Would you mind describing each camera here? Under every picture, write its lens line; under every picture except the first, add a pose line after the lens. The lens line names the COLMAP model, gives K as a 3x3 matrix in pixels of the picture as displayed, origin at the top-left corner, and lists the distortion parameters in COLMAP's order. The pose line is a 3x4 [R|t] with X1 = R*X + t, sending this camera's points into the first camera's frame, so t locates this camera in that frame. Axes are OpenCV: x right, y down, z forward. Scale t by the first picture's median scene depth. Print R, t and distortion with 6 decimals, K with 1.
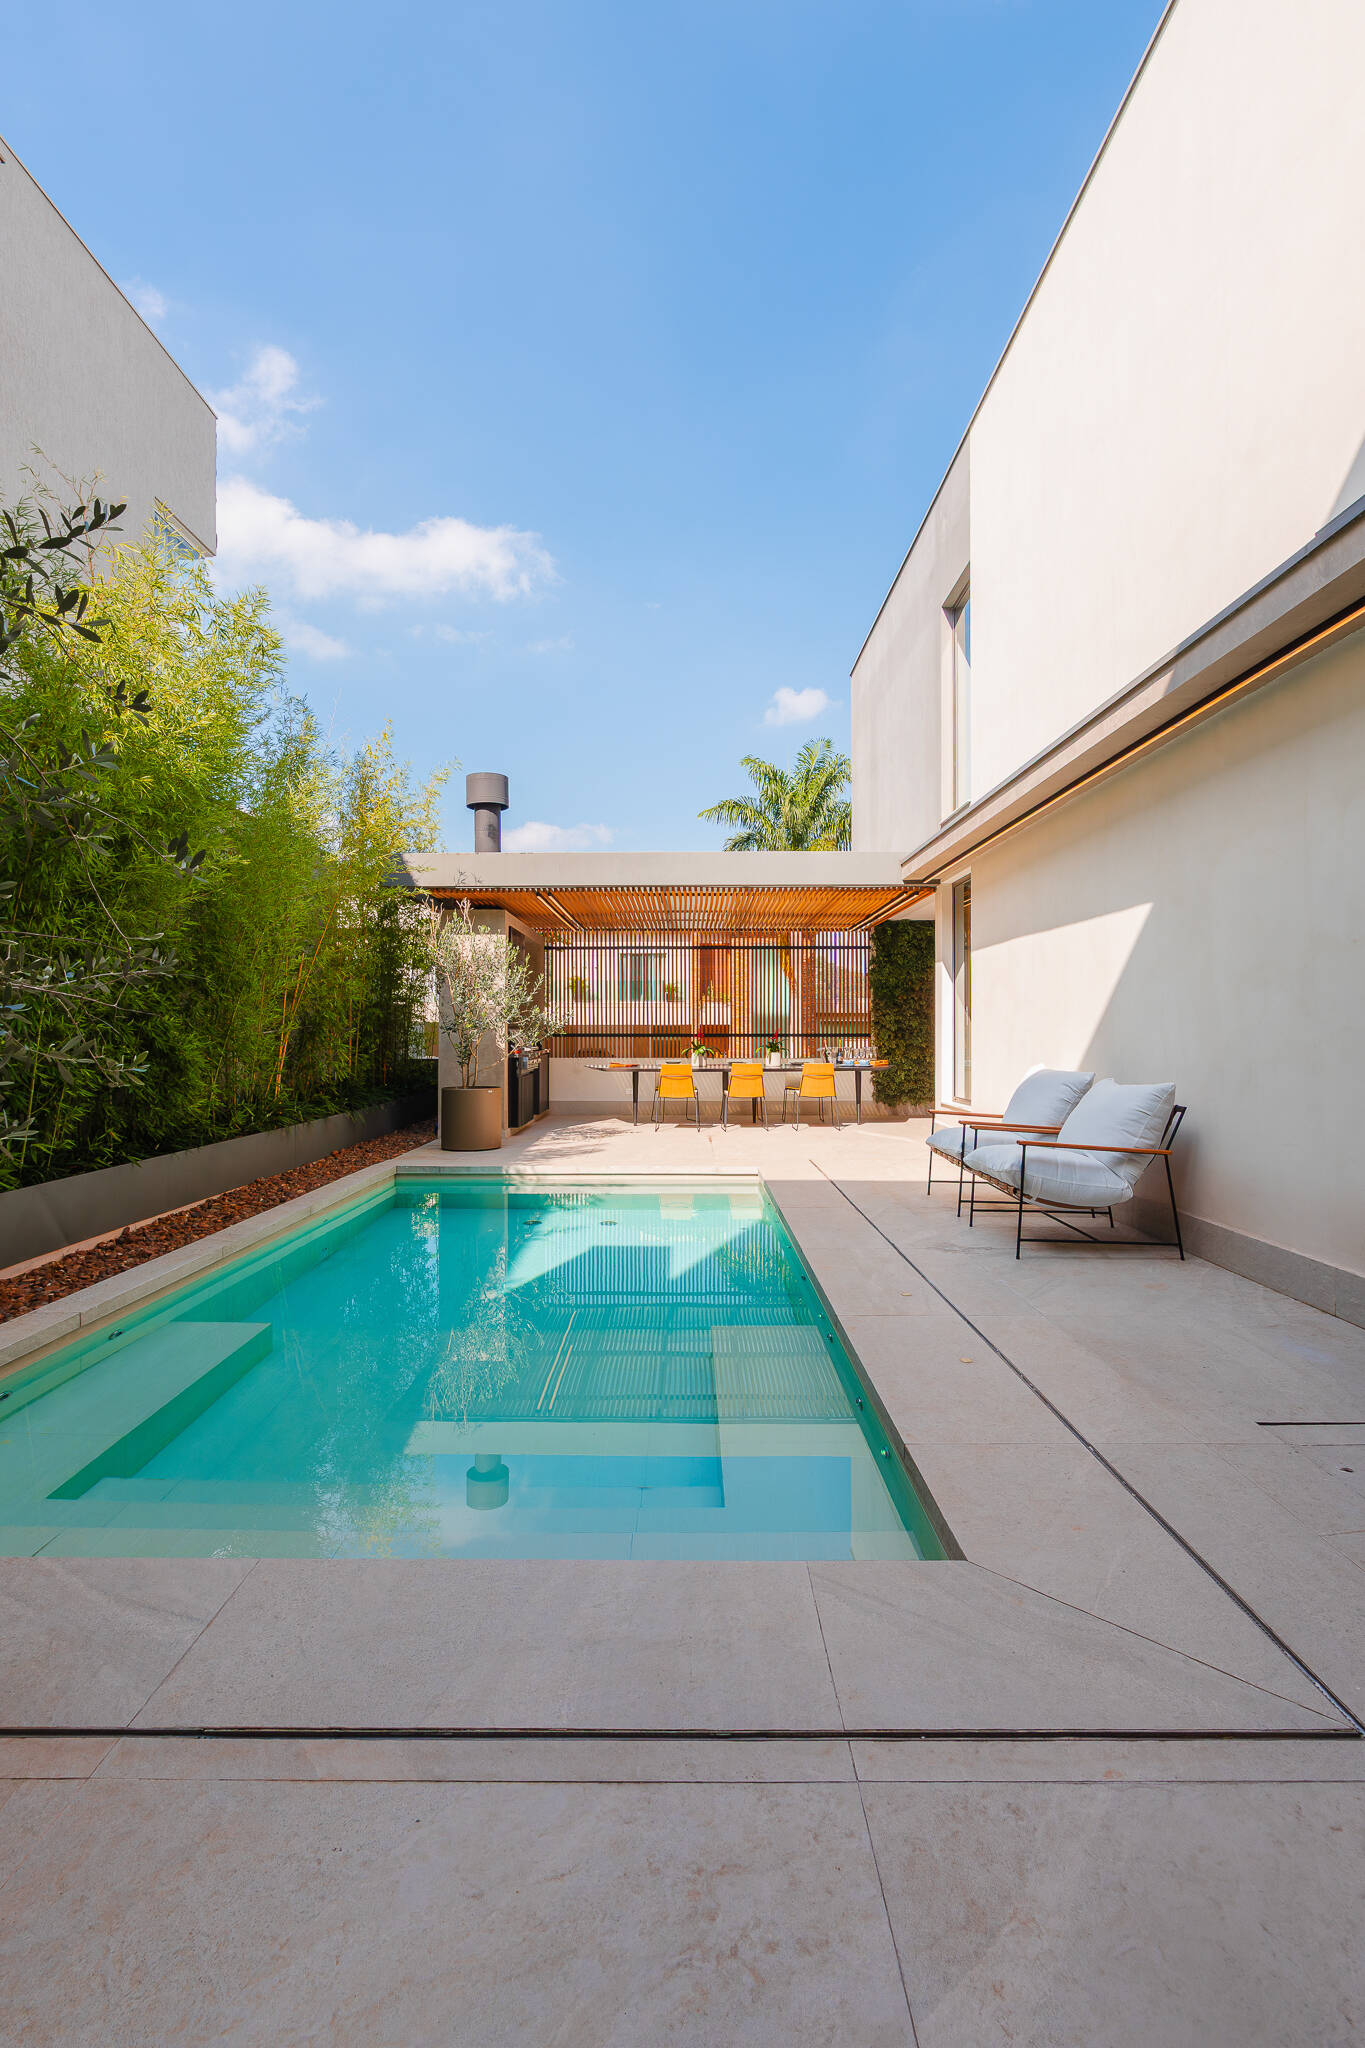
lens RADIAL K [[1032.1, 0, 707.4], [0, 1032.1, 1020.2], [0, 0, 1]] dist [-0.000008, 0.000177]
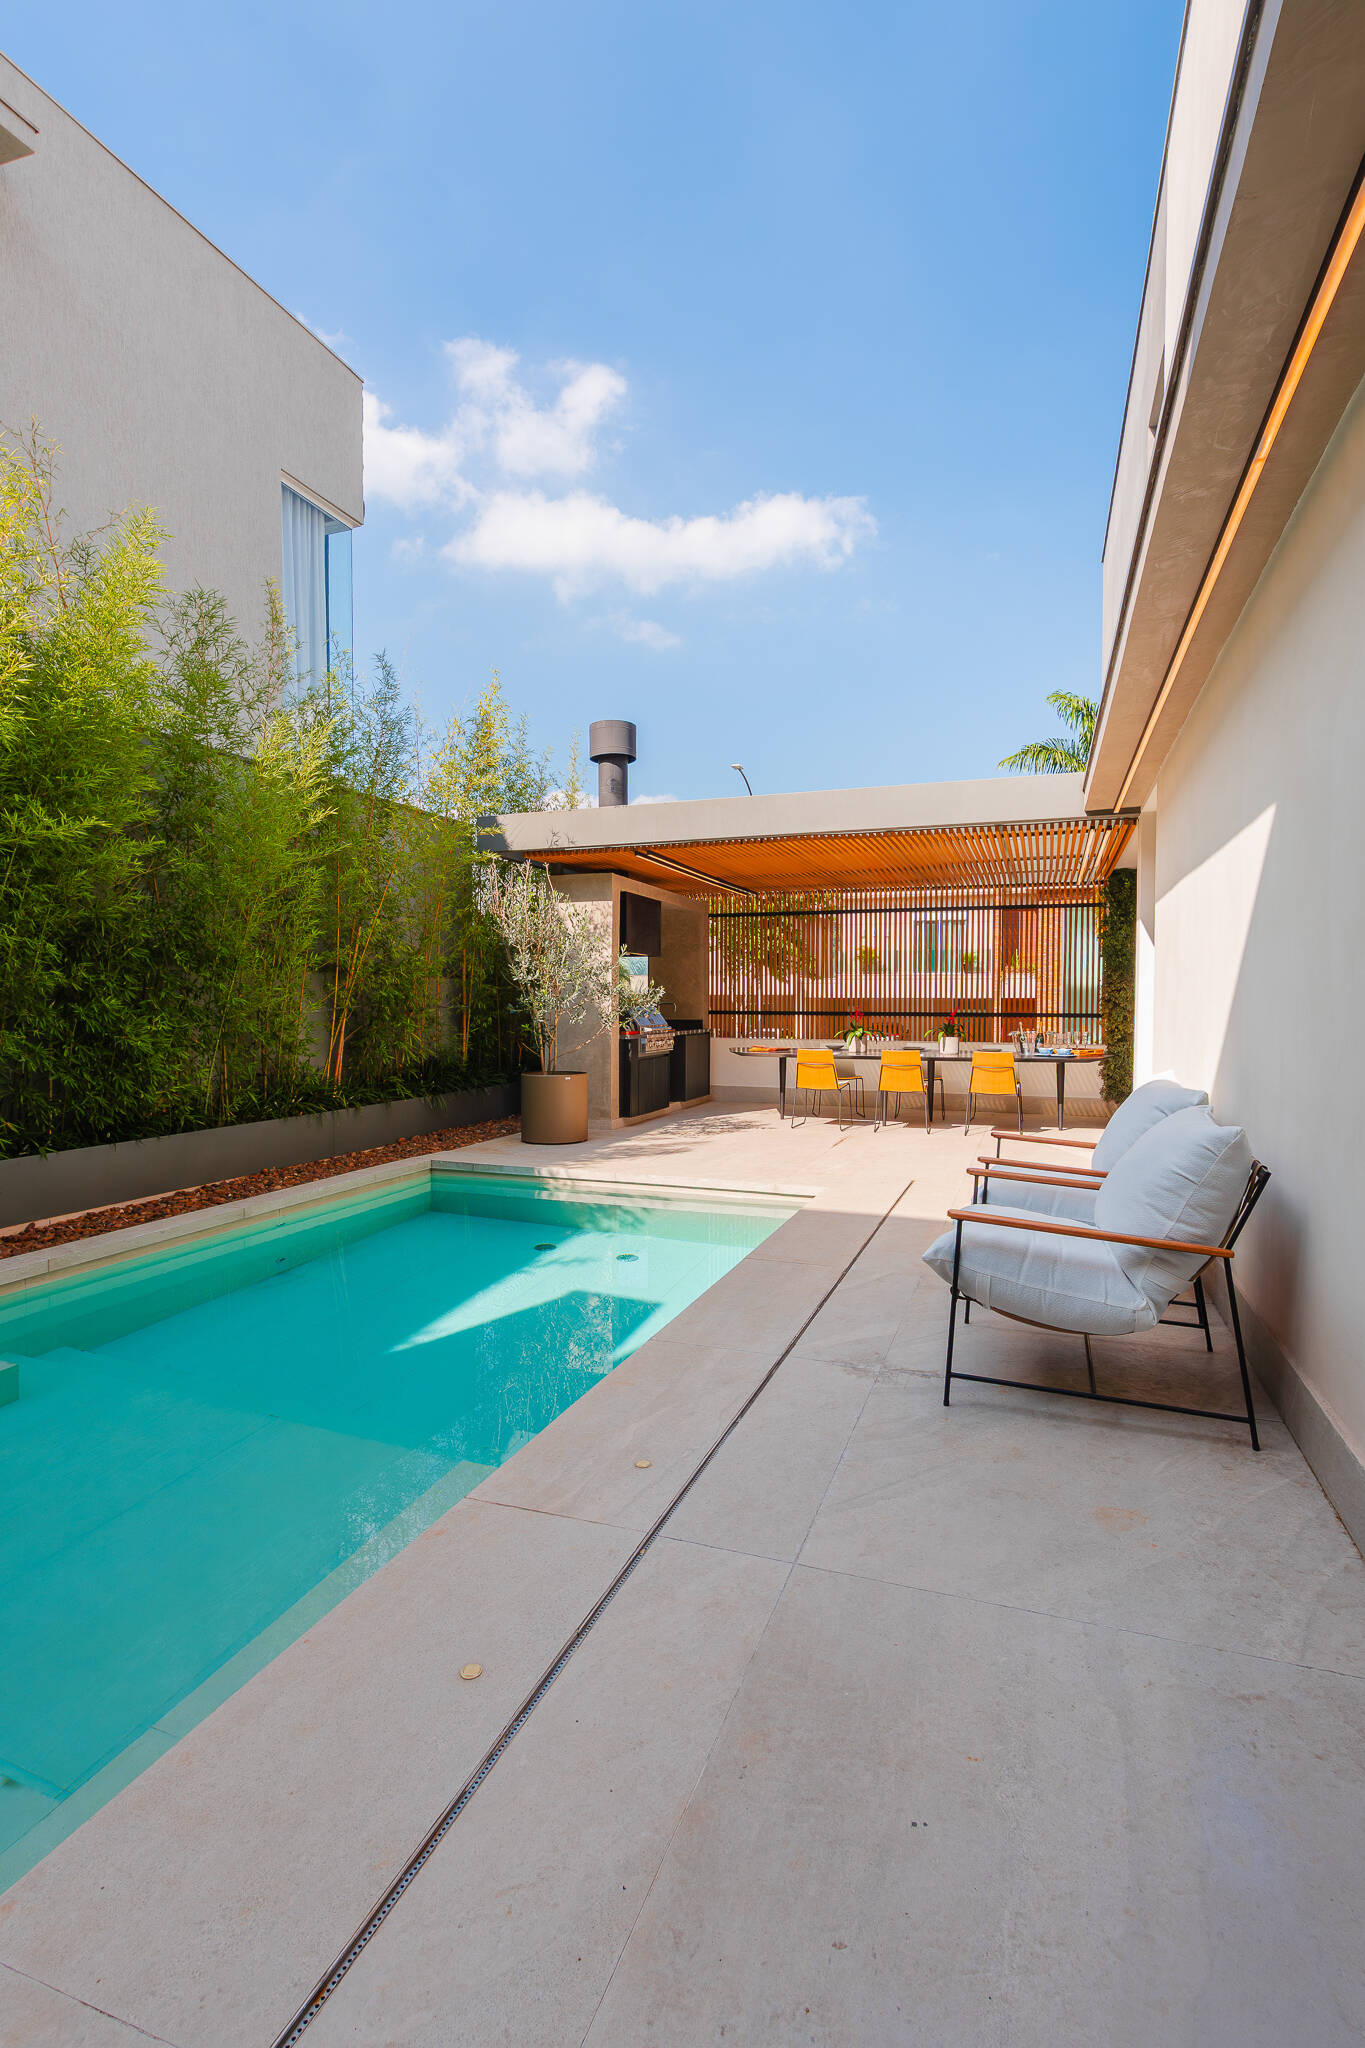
lens RADIAL K [[1020.2, 0, 716.2], [0, 1020.2, 999.4], [0, 0, 1]] dist [-0.001066, 0.000071]
pose [[0.939705, 0.003805, -0.341966, 0.186163], [-0.000983, 0.999964, 0.008424, -0.004612], [0.341986, -0.007580, 0.939674, 0.201573]]
